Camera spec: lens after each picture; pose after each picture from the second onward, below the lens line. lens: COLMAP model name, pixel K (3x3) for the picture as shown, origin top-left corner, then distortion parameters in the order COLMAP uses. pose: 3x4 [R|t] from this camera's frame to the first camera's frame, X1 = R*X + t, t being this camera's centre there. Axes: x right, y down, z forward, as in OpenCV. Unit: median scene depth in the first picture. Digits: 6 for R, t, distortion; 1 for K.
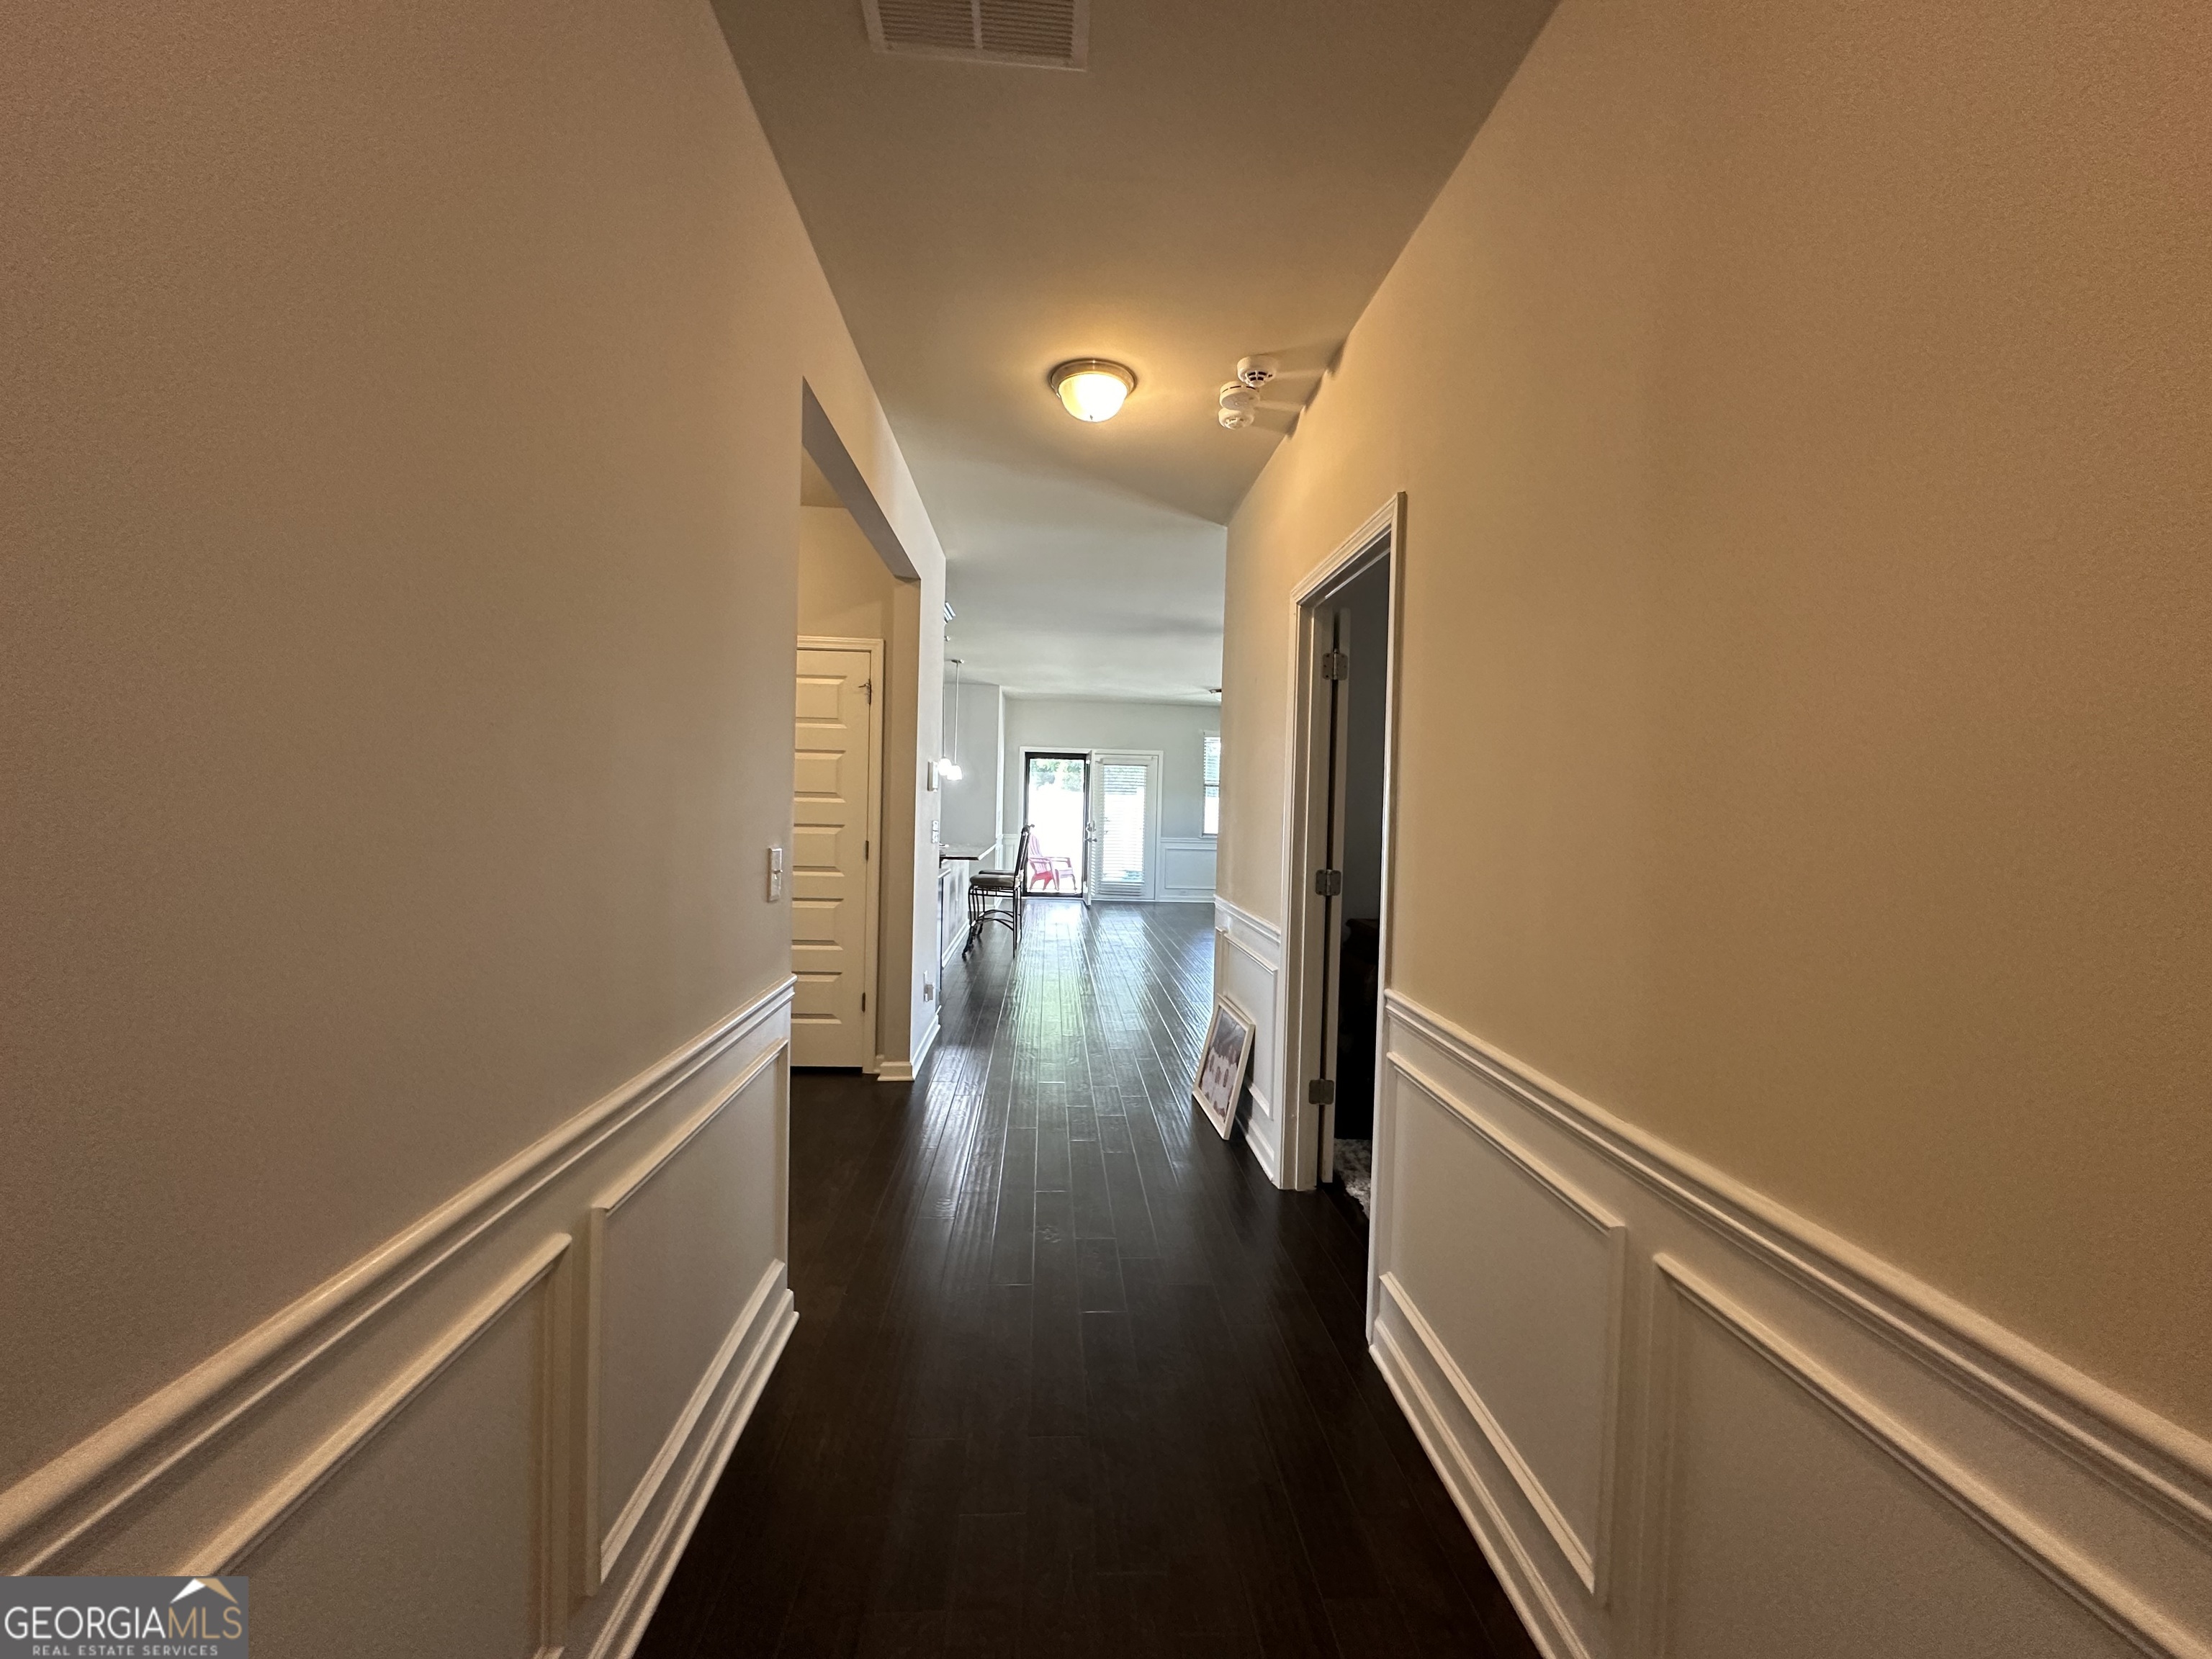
lens RADIAL K [[885.3, 0, 1106.0], [0, 885.3, 829.5], [0, 0, 1]] dist [-0.000495, 0.000139]
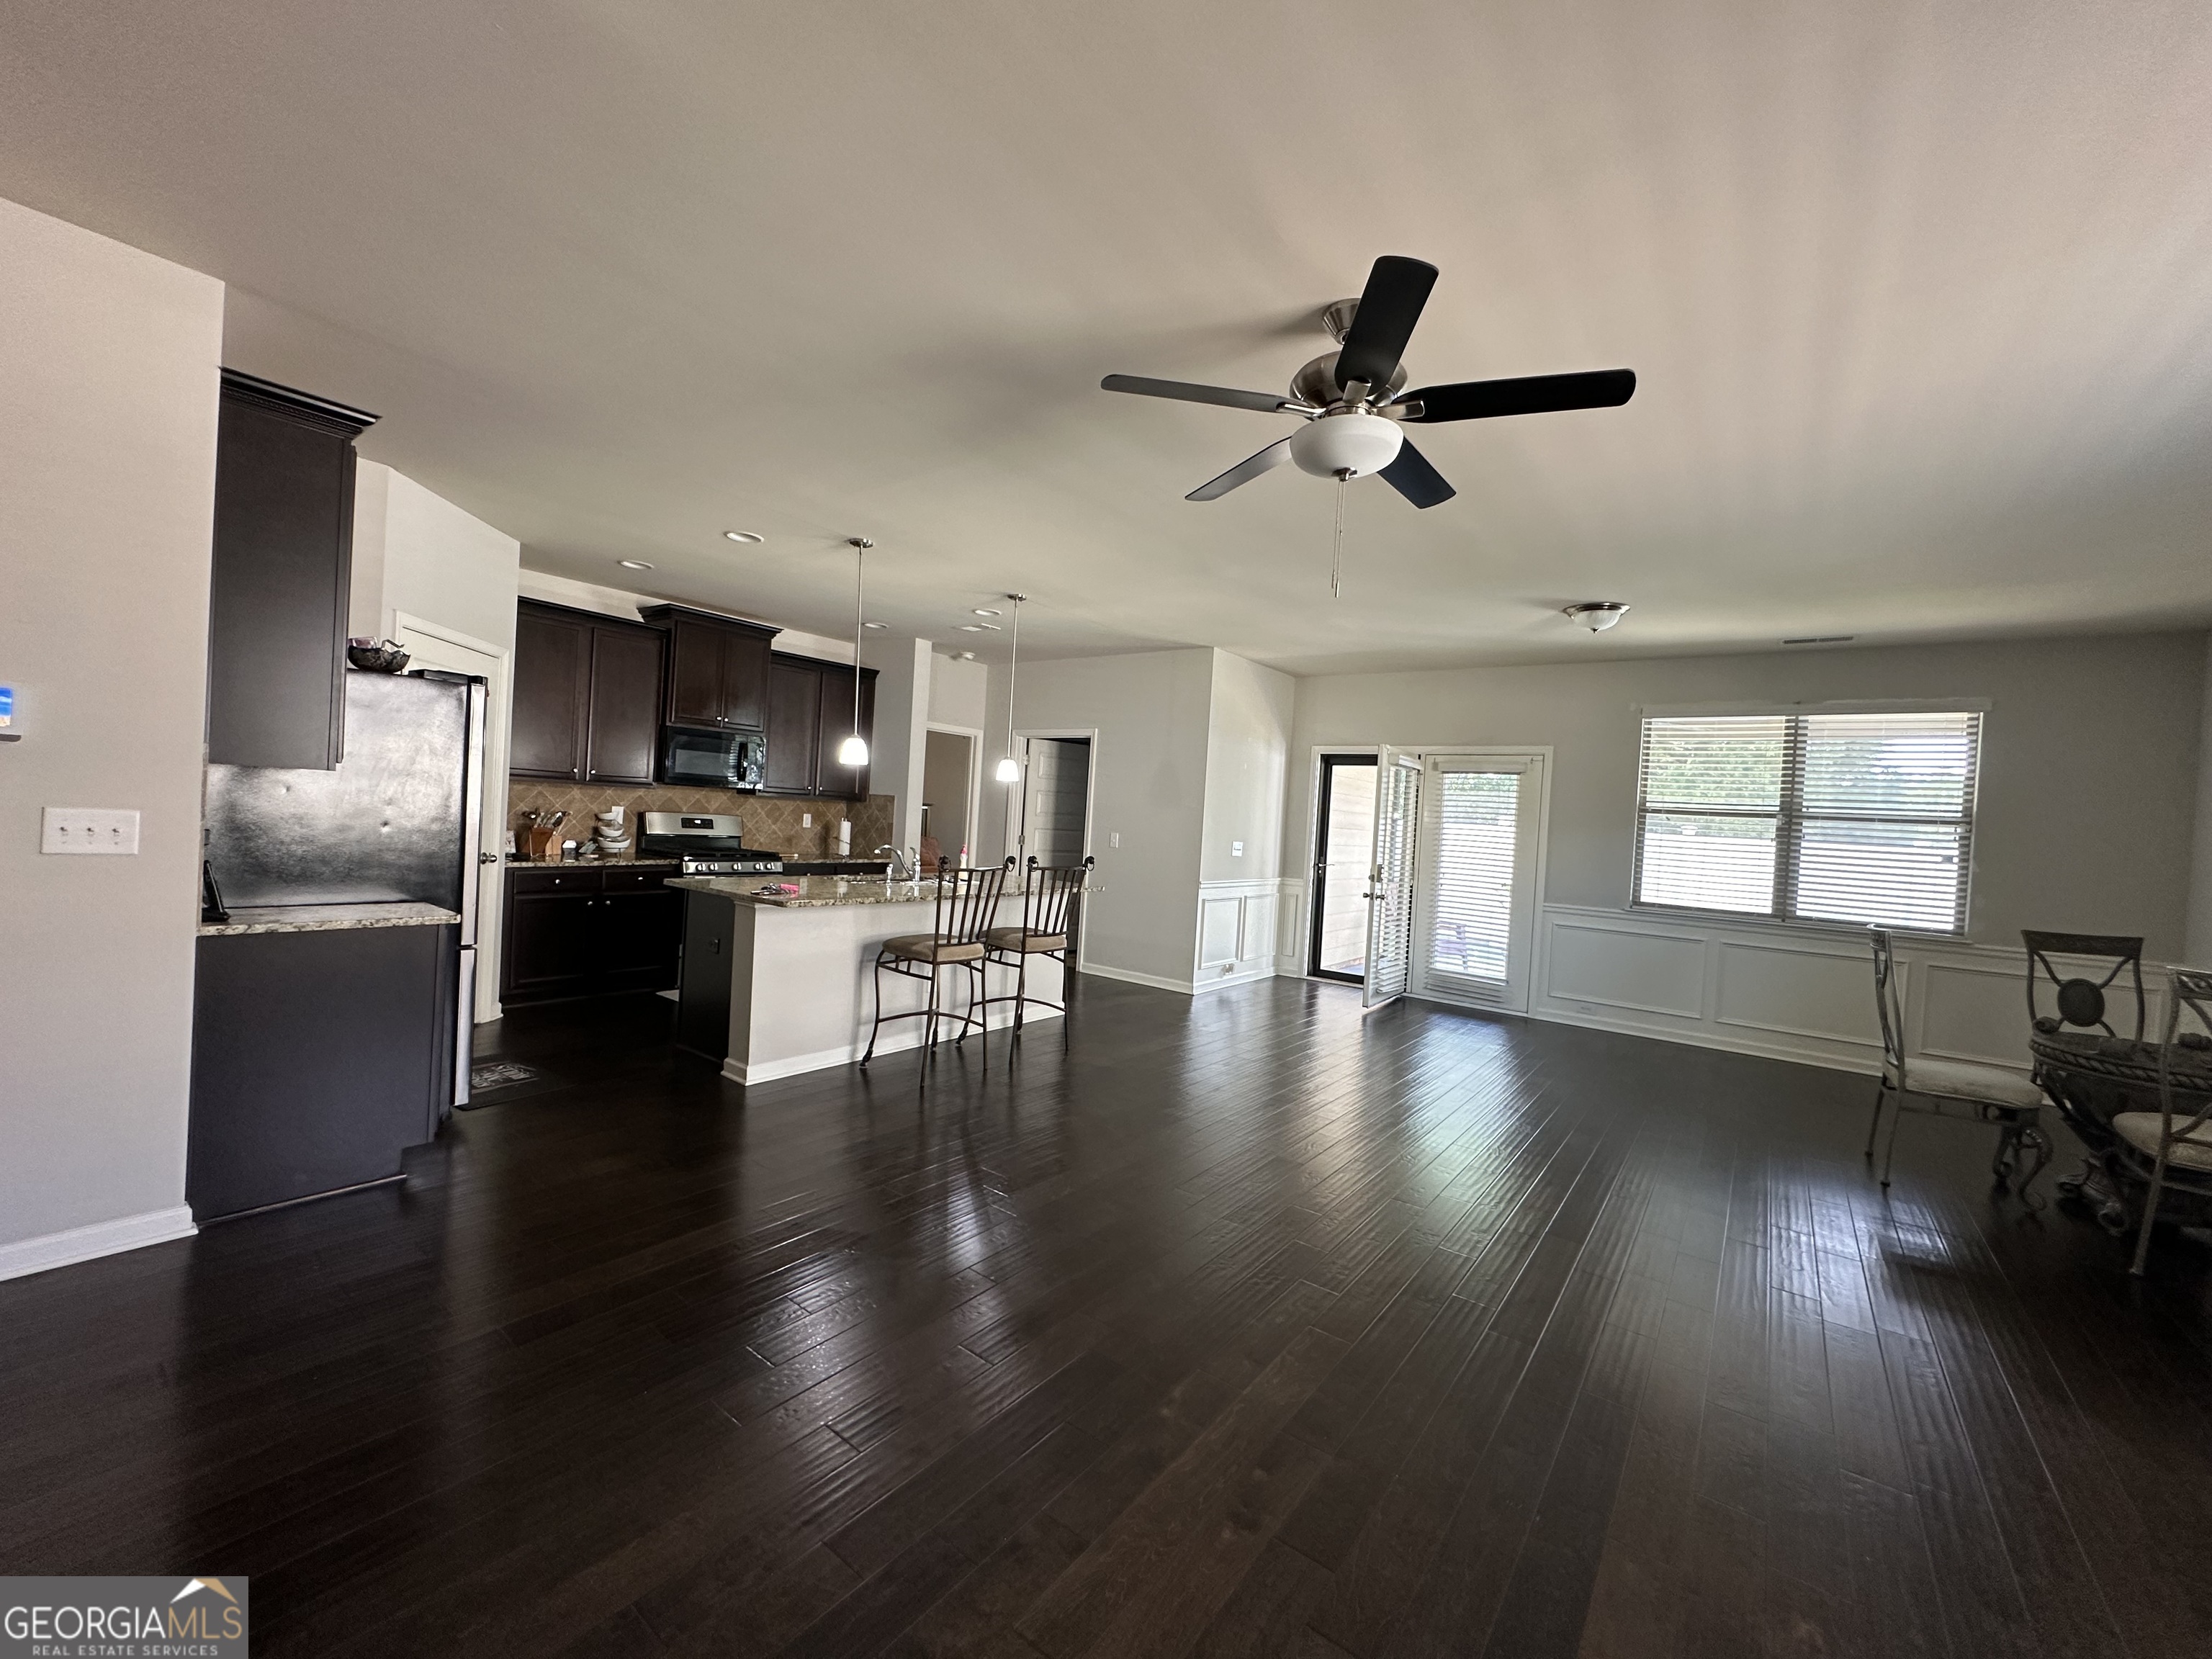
lens RADIAL K [[885.3, 0, 1106.0], [0, 885.3, 829.5], [0, 0, 1]] dist [-0.000495, 0.000139]
pose [[0.758224, 0.025719, -0.651486, 0.569112], [-0.056856, 0.998023, -0.026772, -0.019628], [0.649510, 0.057340, 0.758188, 1.064111]]
